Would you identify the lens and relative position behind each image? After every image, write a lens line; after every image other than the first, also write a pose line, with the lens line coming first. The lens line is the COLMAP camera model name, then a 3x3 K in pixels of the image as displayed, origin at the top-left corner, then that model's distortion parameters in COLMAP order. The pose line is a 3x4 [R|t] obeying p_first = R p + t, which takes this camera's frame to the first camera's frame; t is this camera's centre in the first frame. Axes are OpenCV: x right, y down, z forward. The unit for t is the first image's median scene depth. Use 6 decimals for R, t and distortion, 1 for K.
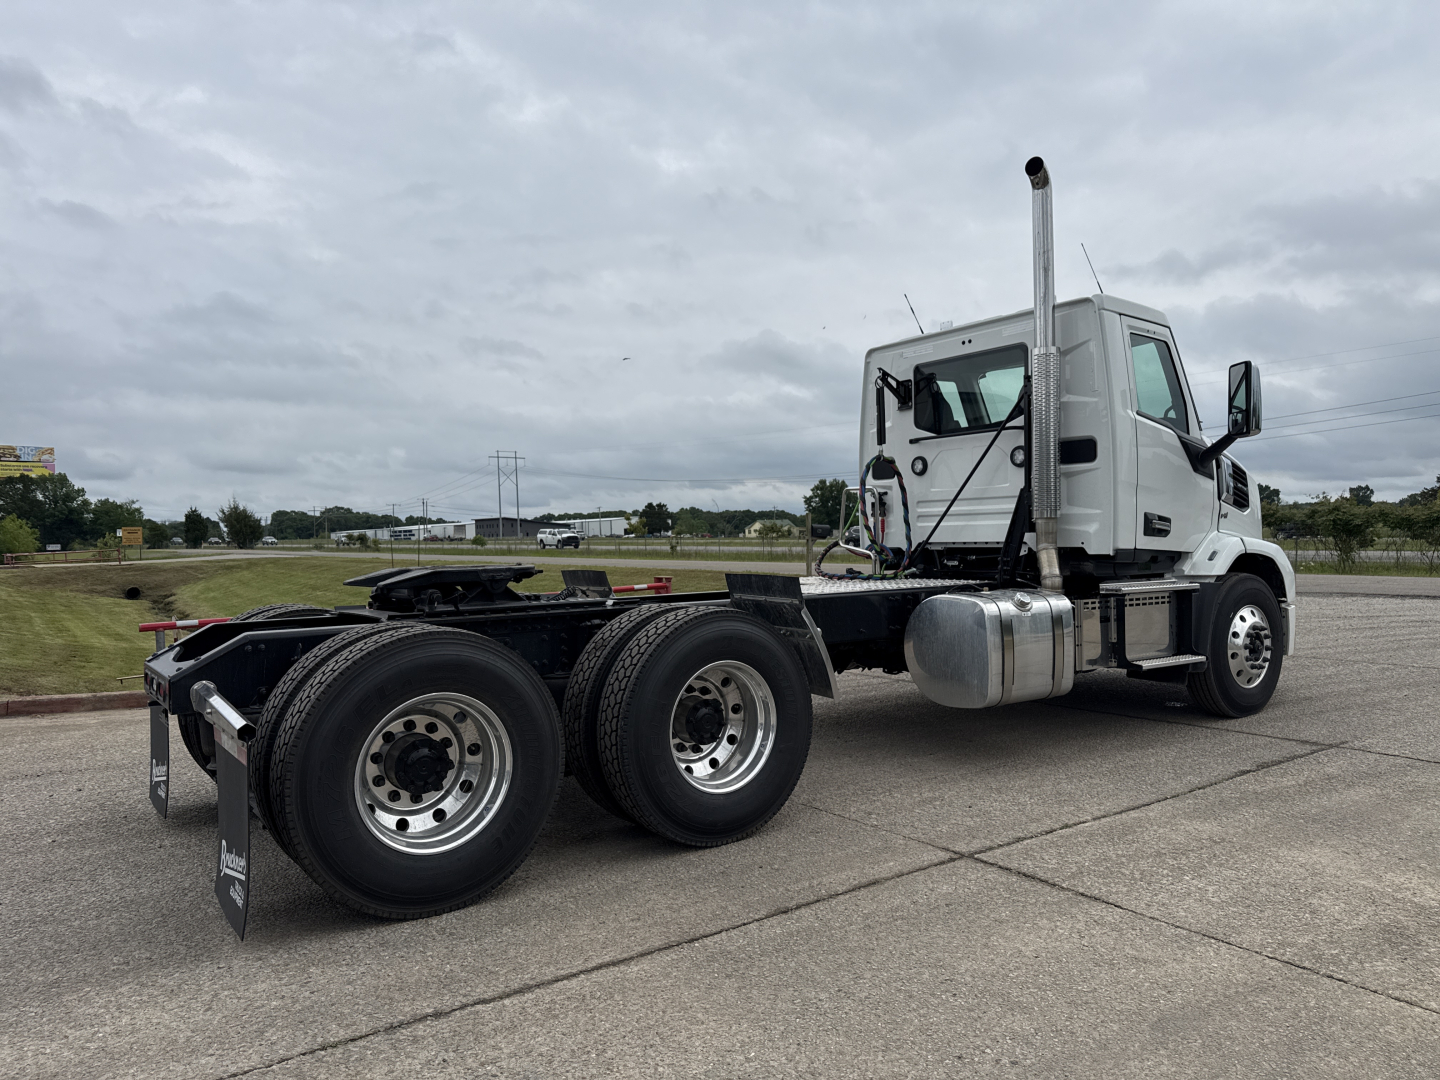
lens RADIAL K [[1038.7, 0, 712.1], [0, 1038.7, 544.1], [0, 0, 1]] dist [0.042573, -0.067381]
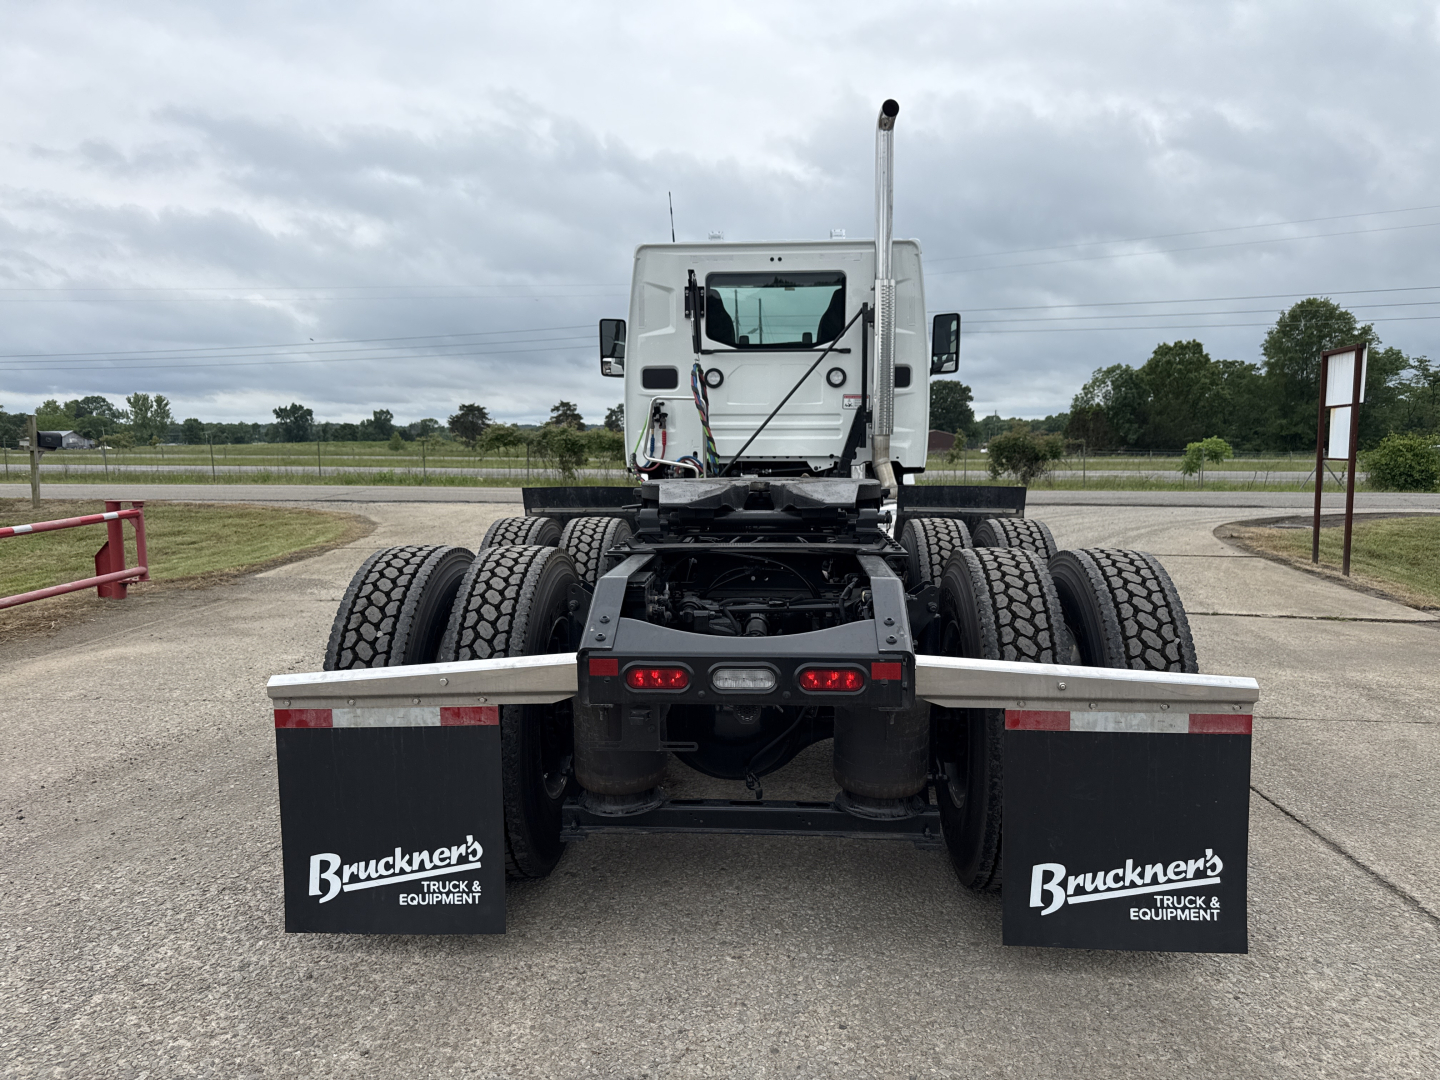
lens RADIAL K [[1049.0, 0, 751.0], [0, 1049.0, 535.3], [0, 0, 1]] dist [0.093120, -0.094569]
pose [[0.596416, -0.049458, 0.801151, -0.639442], [-0.004931, 0.997855, 0.065273, 0.008751], [-0.802661, -0.042880, 0.594893, 0.412283]]
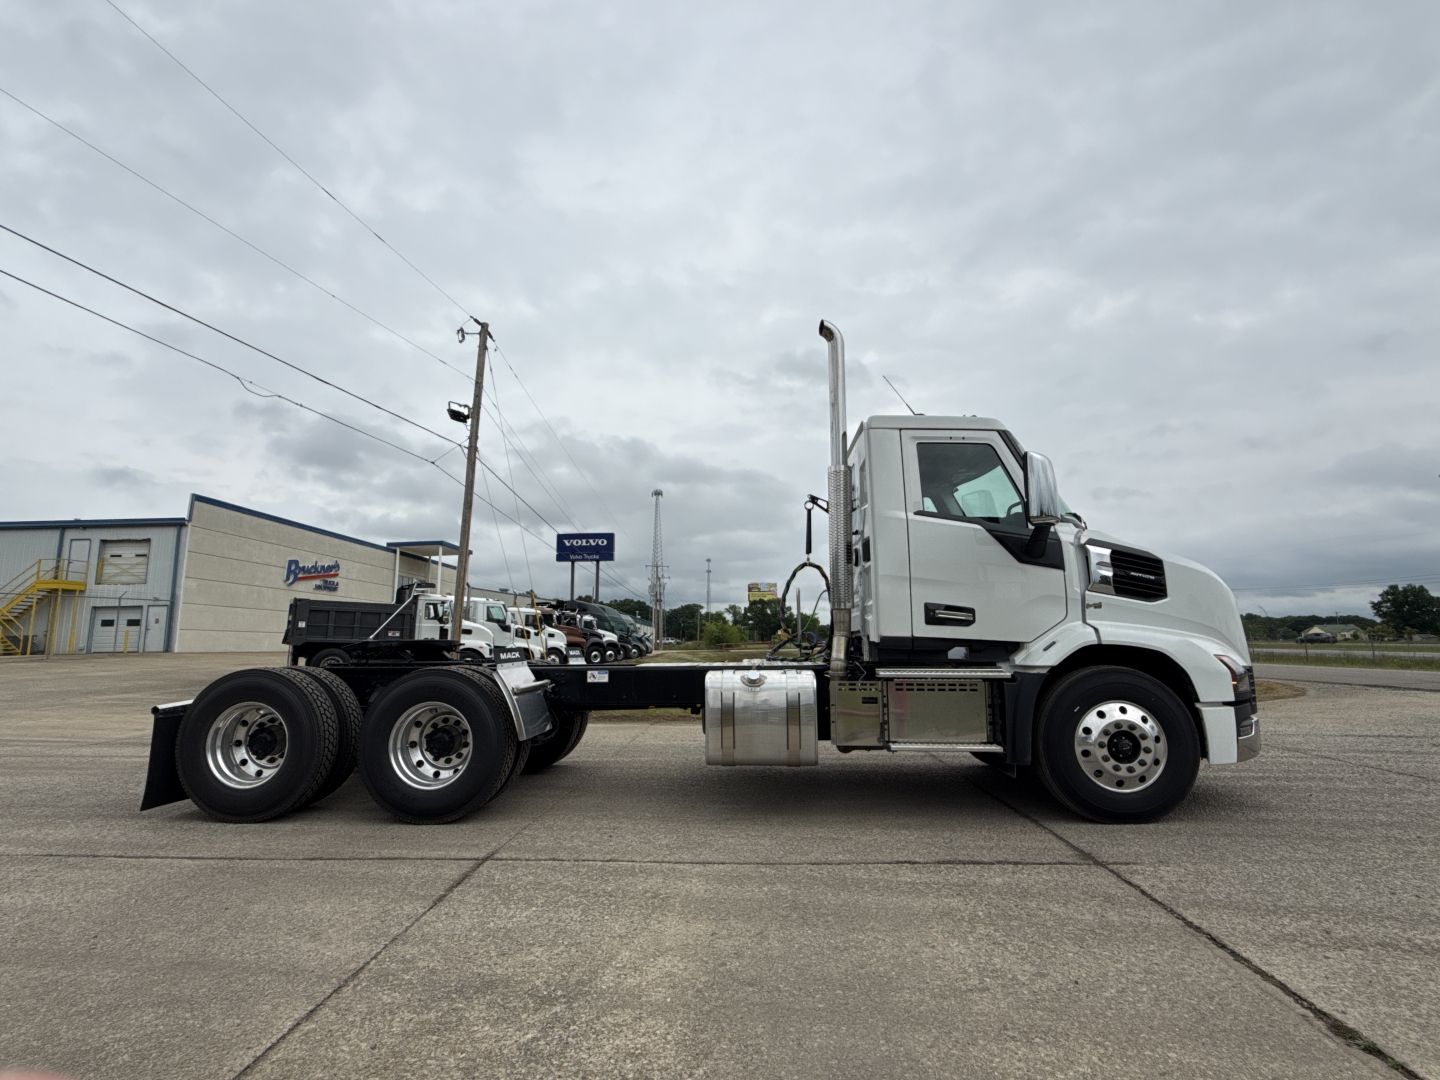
lens RADIAL K [[722.3, 0, 712.1], [0, 722.3, 536.0], [0, 0, 1]] dist [0.001082, -0.000453]
pose [[0.774852, -0.078569, -0.627241, 0.686117], [-0.013906, 0.989887, -0.141173, 0.009011], [0.631990, 0.118110, 0.765923, 0.269152]]
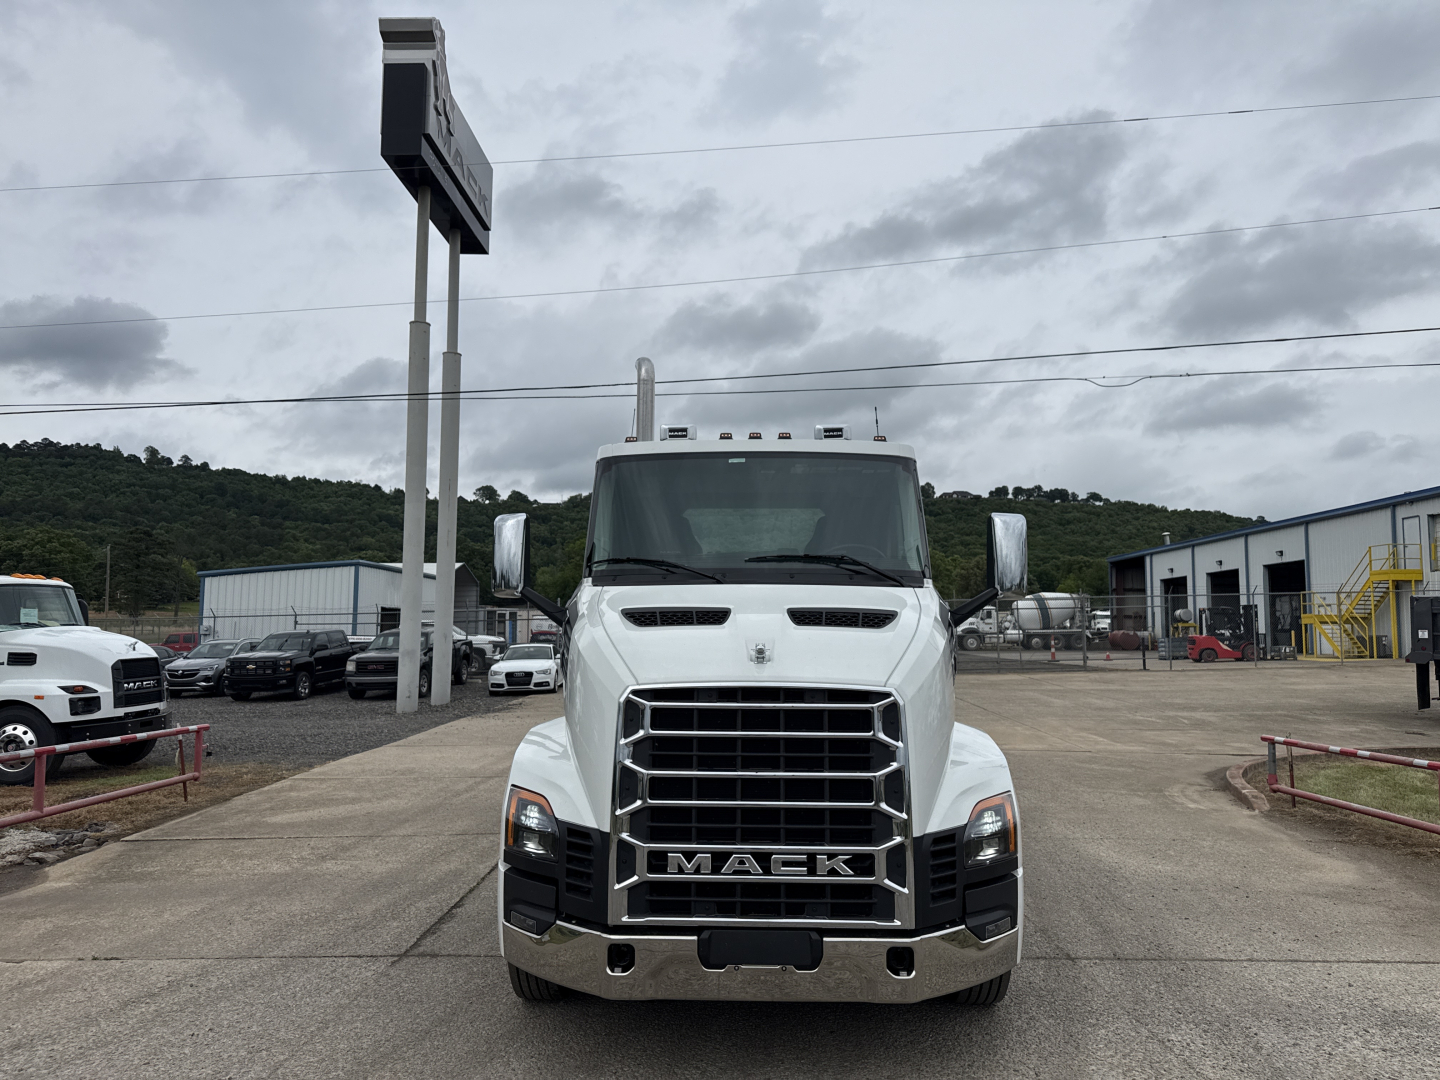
lens RADIAL K [[1038.7, 0, 712.1], [0, 1038.7, 544.1], [0, 0, 1]] dist [0.042573, -0.067381]
pose [[-0.619125, -0.047514, -0.783854, 1.052808], [0.000200, 0.998158, -0.060662, -0.092483], [0.785293, -0.037714, -0.617975, 1.628604]]
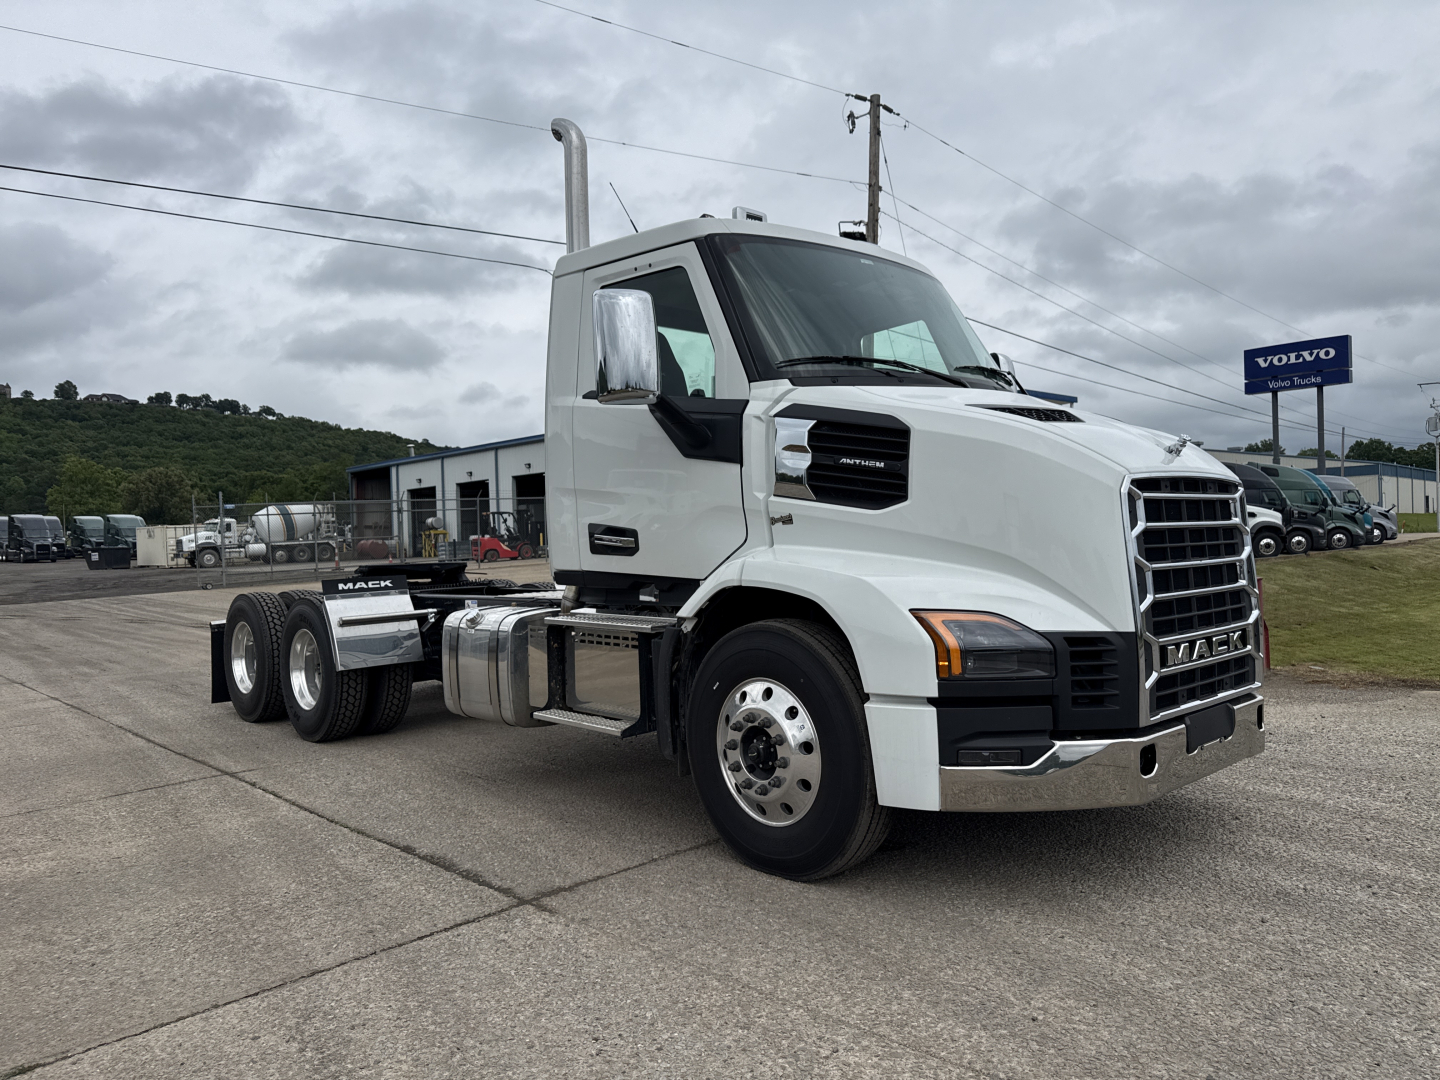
lens RADIAL K [[1033.2, 0, 724.1], [0, 1033.2, 537.1], [0, 0, 1]] dist [0.101369, -0.128748]
pose [[0.113317, 0.014833, -0.993448, 1.131021], [0.018690, 0.999680, 0.017057, -0.030432], [0.993383, -0.020500, 0.113004, 0.969018]]
